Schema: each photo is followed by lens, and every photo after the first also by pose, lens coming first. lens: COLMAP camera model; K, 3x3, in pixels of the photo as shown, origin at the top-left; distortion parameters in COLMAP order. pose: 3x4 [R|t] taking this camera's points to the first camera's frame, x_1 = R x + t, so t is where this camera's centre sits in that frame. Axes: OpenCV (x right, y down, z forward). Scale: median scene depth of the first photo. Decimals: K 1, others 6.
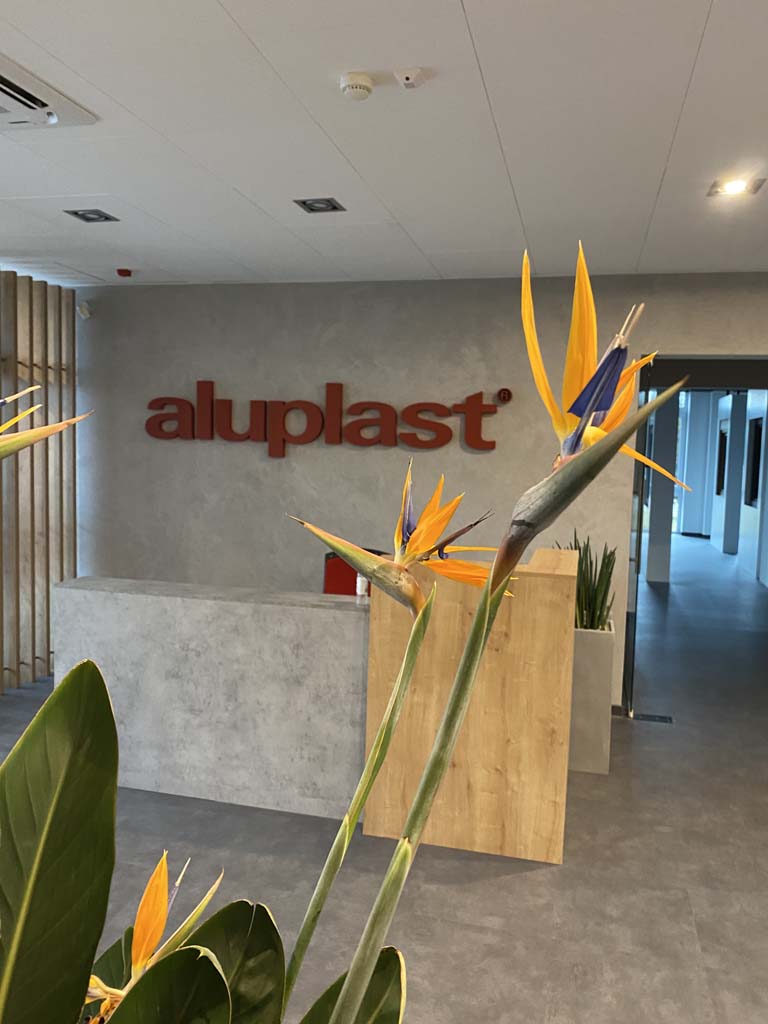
lens RADIAL K [[788.2, 0, 387.8], [0, 788.2, 503.6], [0, 0, 1]] dist [-0.023357, 0.048223]
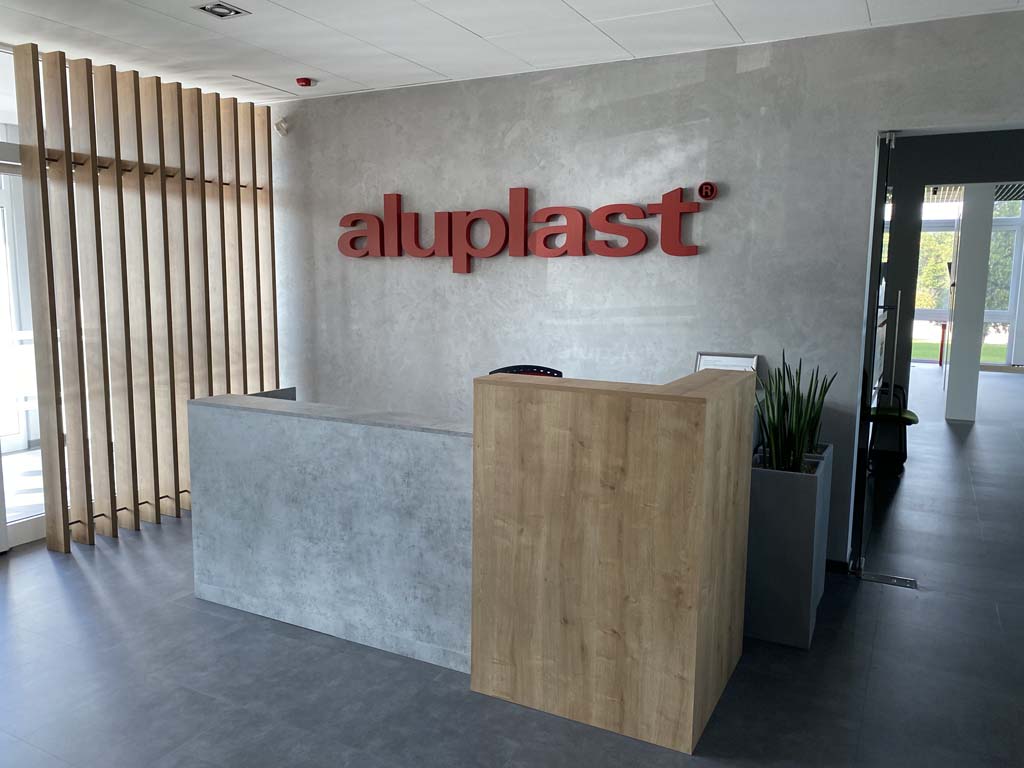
lens RADIAL K [[788.2, 0, 510.8], [0, 788.2, 380.6], [0, 0, 1]] dist [-0.023357, 0.048223]
pose [[0.967544, 0.010755, -0.252474, 0.216955], [0.002505, 0.998636, 0.052144, 0.028850], [0.252691, -0.051084, 0.966198, 0.170462]]
